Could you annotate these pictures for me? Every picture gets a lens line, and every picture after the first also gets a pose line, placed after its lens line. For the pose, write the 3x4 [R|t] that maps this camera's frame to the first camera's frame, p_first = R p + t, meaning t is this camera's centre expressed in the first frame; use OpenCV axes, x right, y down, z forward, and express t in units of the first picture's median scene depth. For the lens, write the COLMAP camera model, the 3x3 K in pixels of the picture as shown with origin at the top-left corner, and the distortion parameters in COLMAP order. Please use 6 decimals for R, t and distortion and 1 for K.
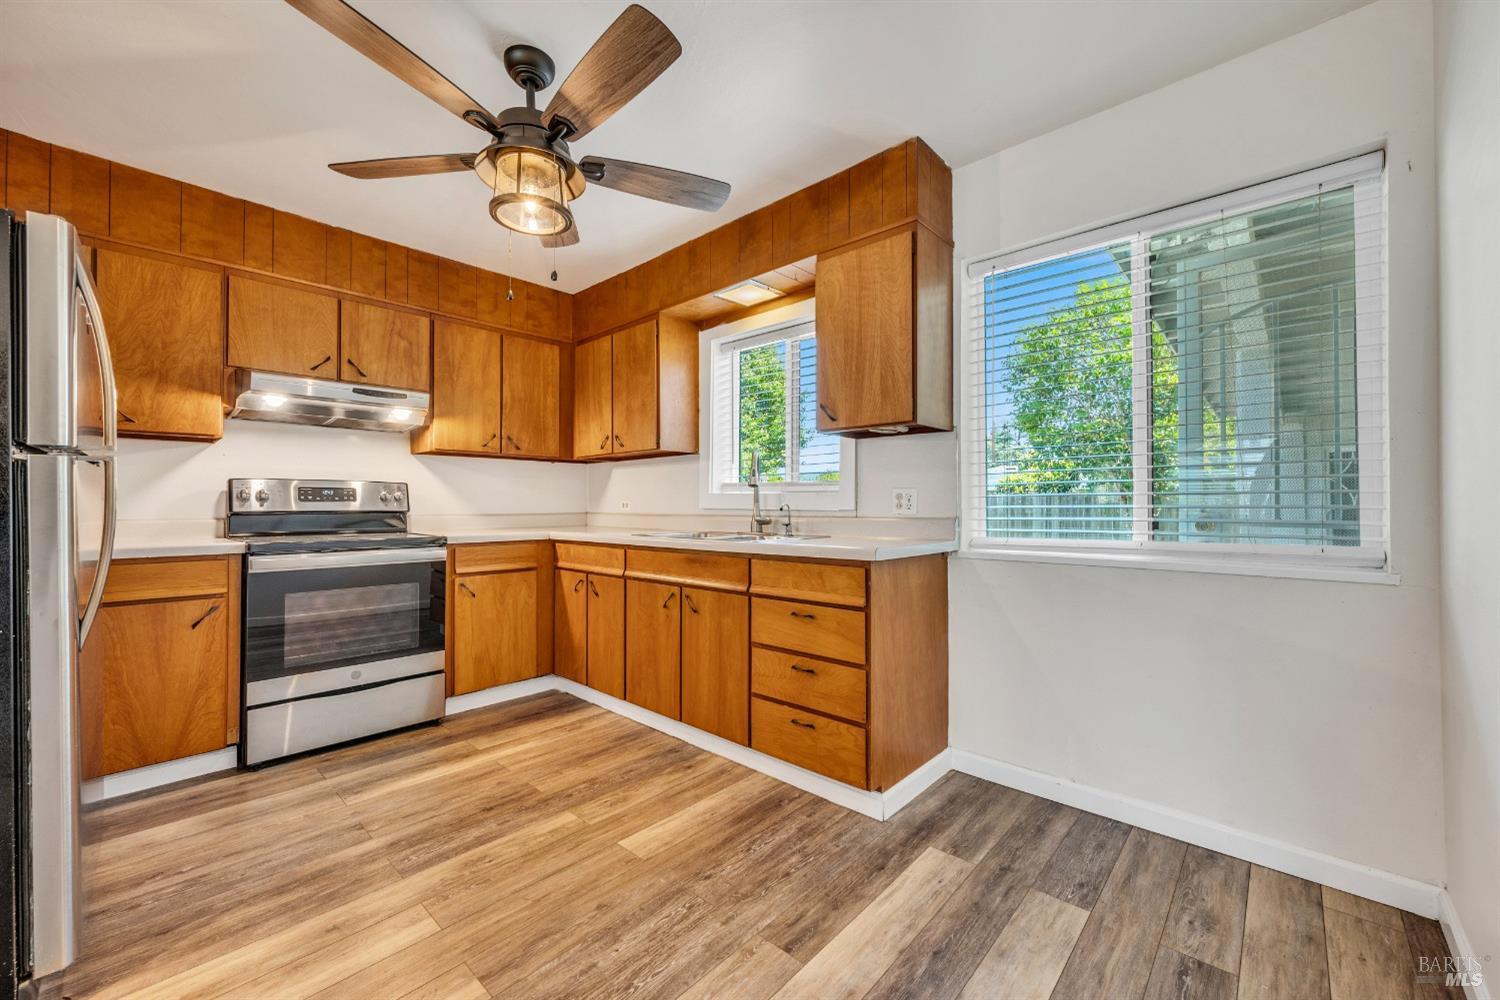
lens RADIAL K [[594.3, 0, 748.5], [0, 594.3, 497.7], [0, 0, 1]] dist [-0.002241, -0.000546]
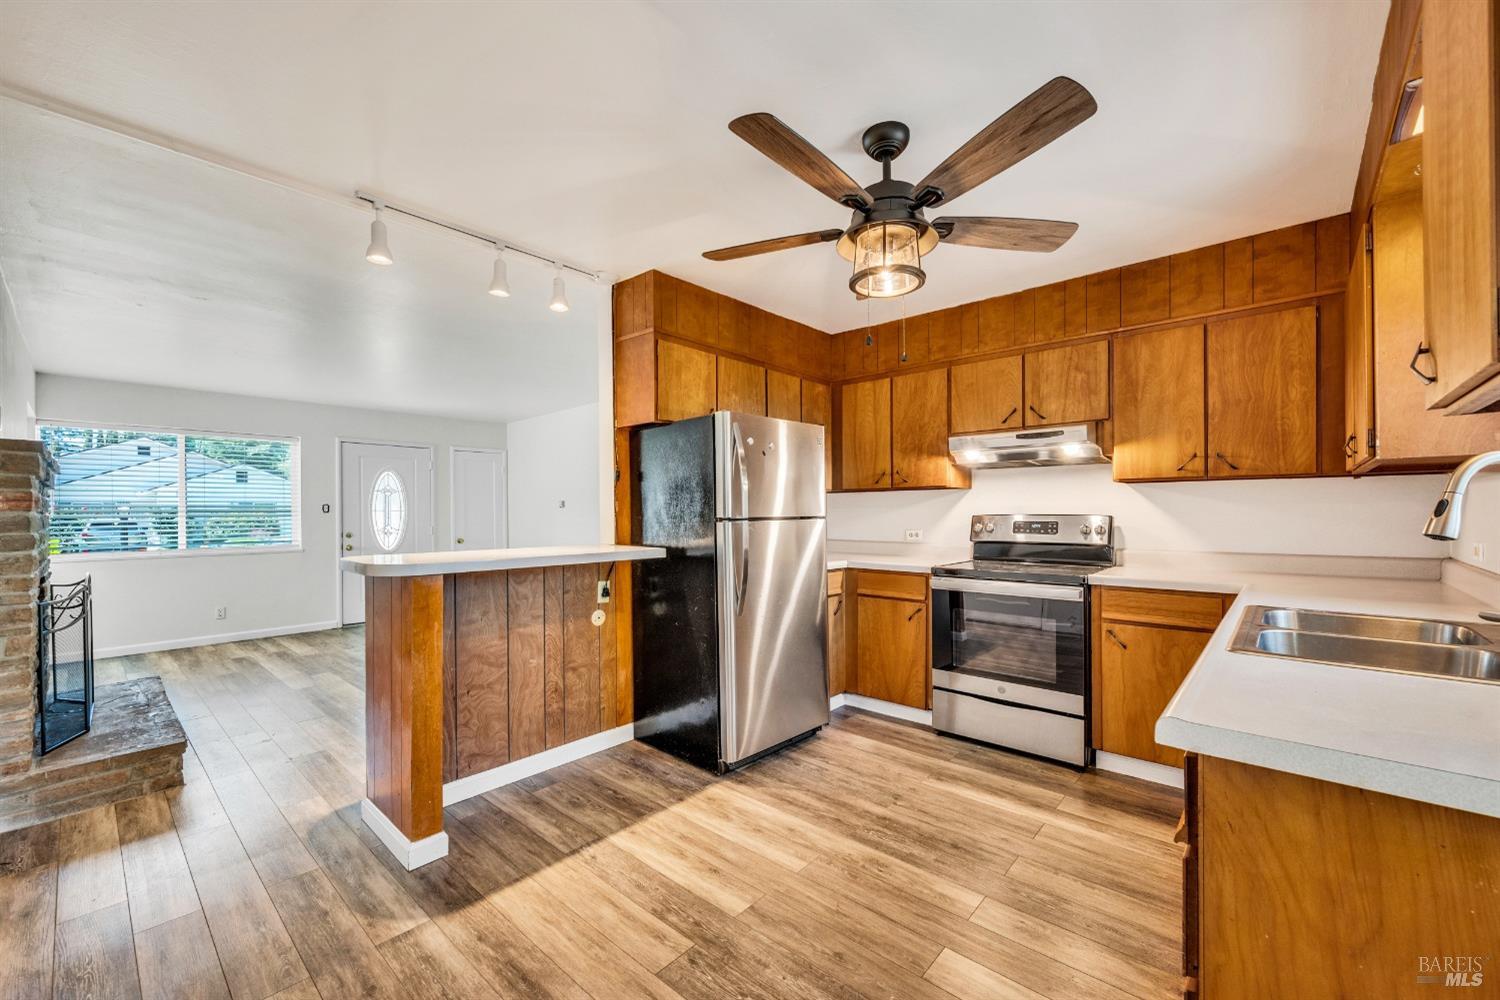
lens RADIAL K [[594.3, 0, 750.6], [0, 594.3, 514.0], [0, 0, 1]] dist [-0.002241, -0.000546]
pose [[0.015424, 0.003858, -0.999874, 0.467514], [0.018144, 0.999827, 0.004138, -0.051955], [0.999716, -0.018206, 0.015351, 0.506400]]
